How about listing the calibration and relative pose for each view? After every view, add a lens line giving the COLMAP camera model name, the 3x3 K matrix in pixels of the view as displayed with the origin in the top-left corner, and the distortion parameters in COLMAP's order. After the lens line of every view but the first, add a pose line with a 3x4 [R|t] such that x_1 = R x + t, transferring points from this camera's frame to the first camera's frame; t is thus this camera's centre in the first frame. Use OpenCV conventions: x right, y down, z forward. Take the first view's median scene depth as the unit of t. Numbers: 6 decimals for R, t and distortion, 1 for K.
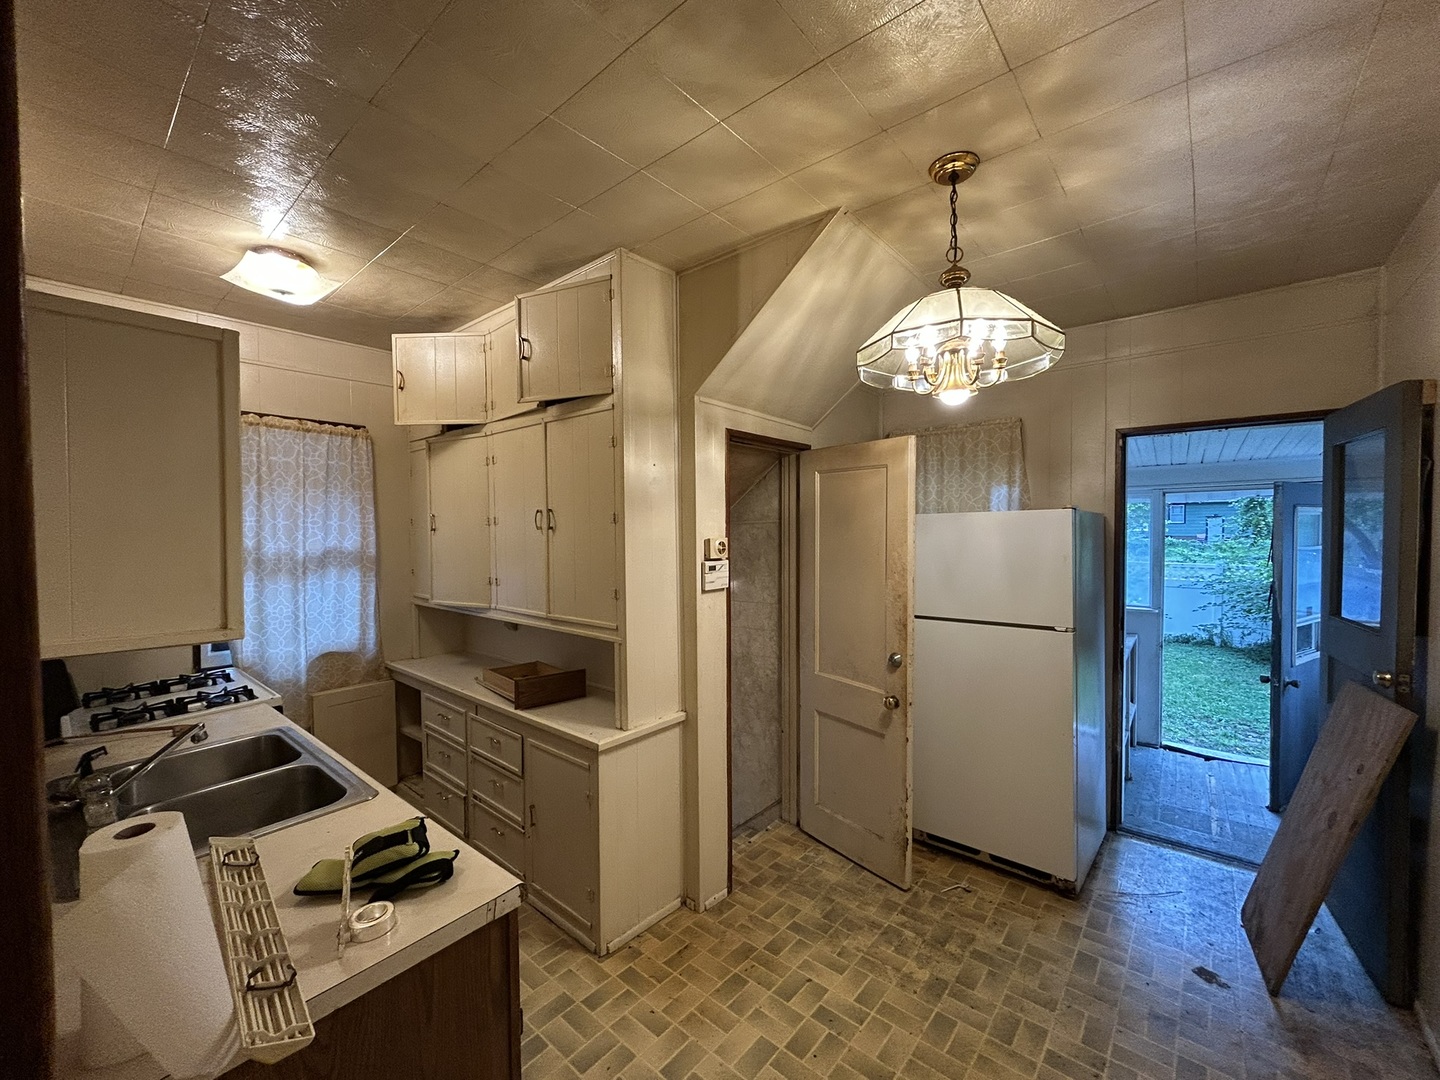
lens RADIAL K [[576.1, 0, 718.4], [0, 576.1, 540.3], [0, 0, 1]] dist [-0.003572, 0.000646]
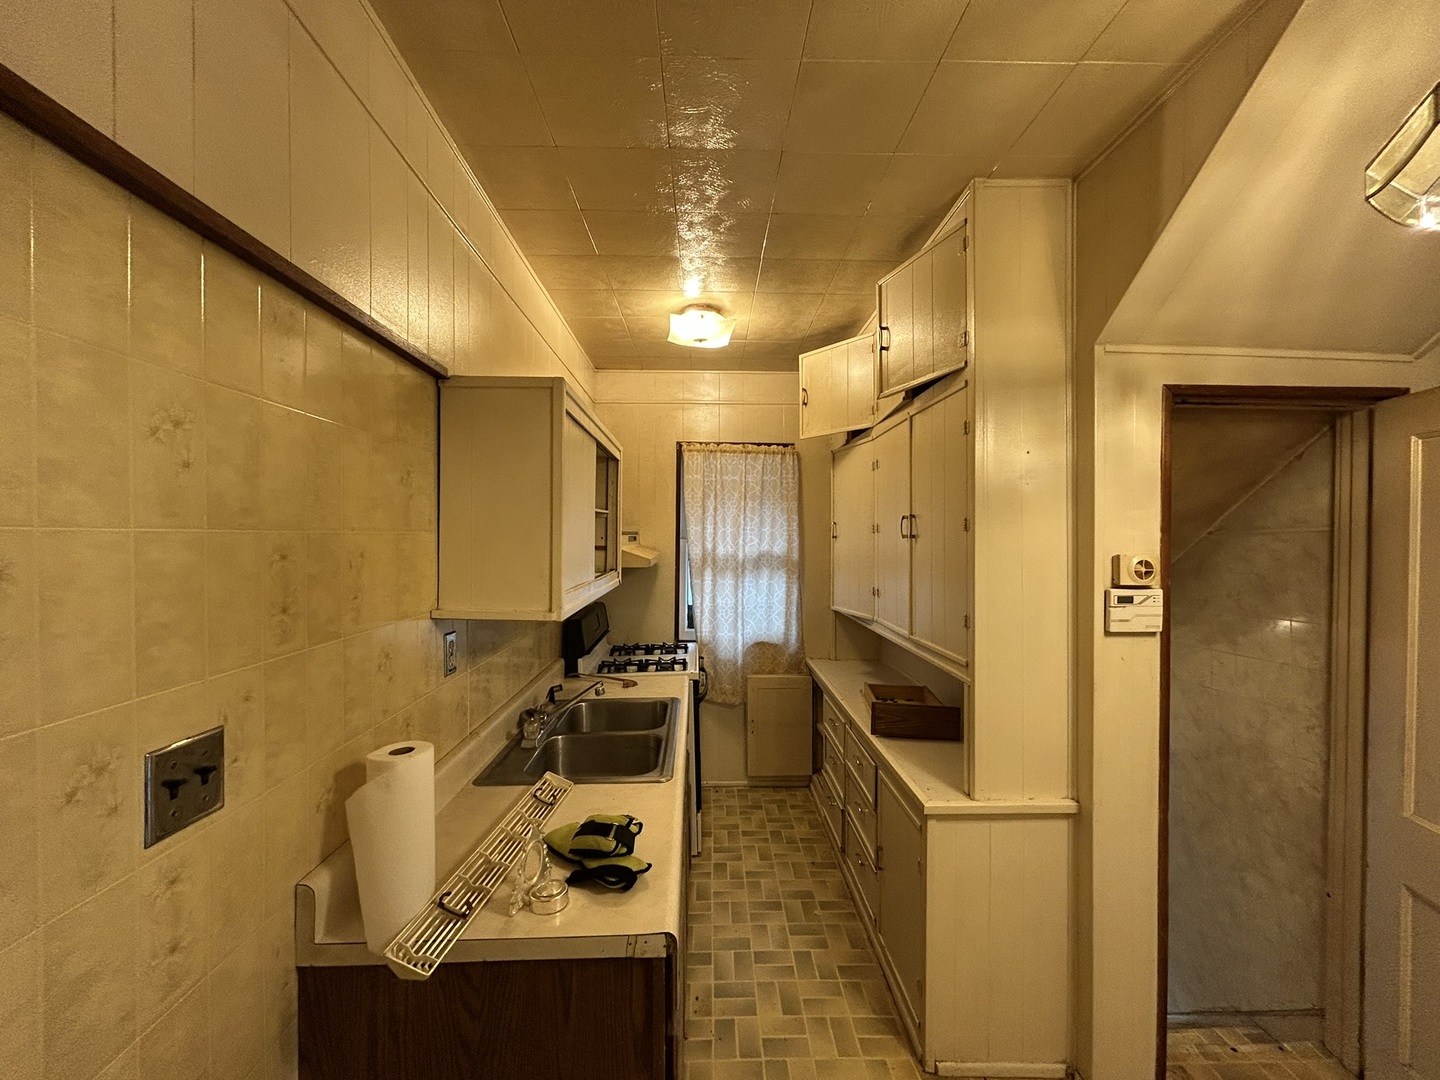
lens RADIAL K [[576.1, 0, 718.4], [0, 576.1, 540.3], [0, 0, 1]] dist [-0.003572, 0.000646]
pose [[0.665489, 0.015419, -0.746248, 0.157170], [-0.025971, 0.999660, -0.002505, -0.005441], [0.745955, 0.021048, 0.665663, 0.193492]]
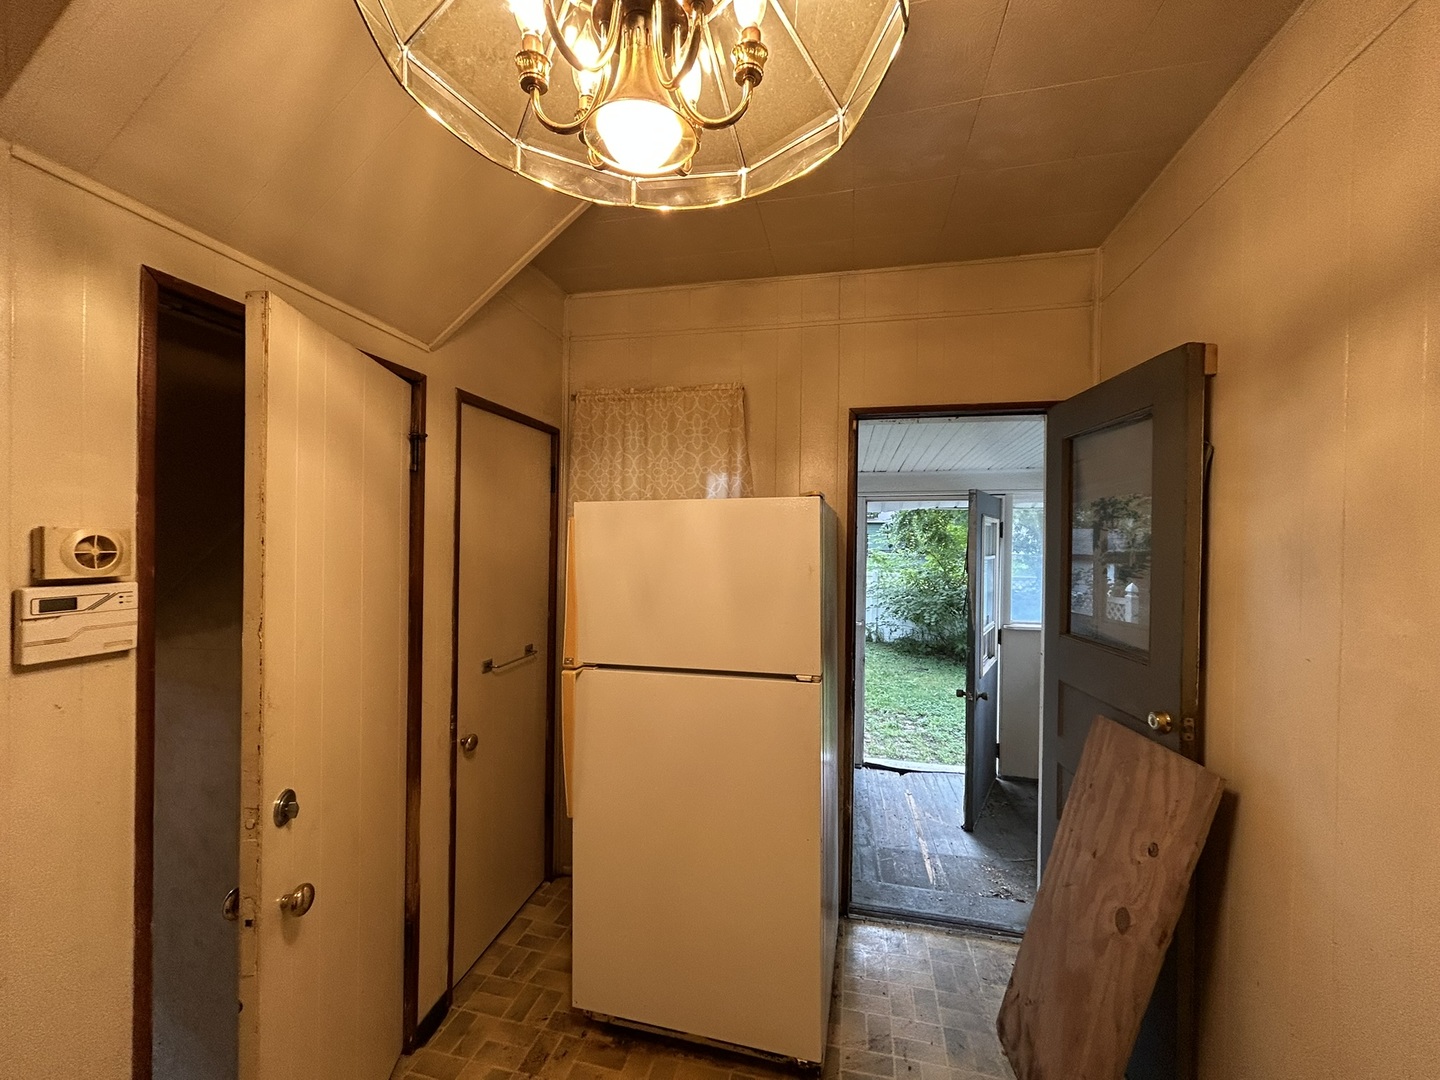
lens RADIAL K [[576.1, 0, 718.4], [0, 576.1, 540.3], [0, 0, 1]] dist [-0.003572, 0.000646]
pose [[0.889430, 0.015979, 0.456793, 0.188661], [-0.007604, 0.999768, -0.020165, 0.009385], [-0.457009, 0.014462, 0.889345, 0.423893]]
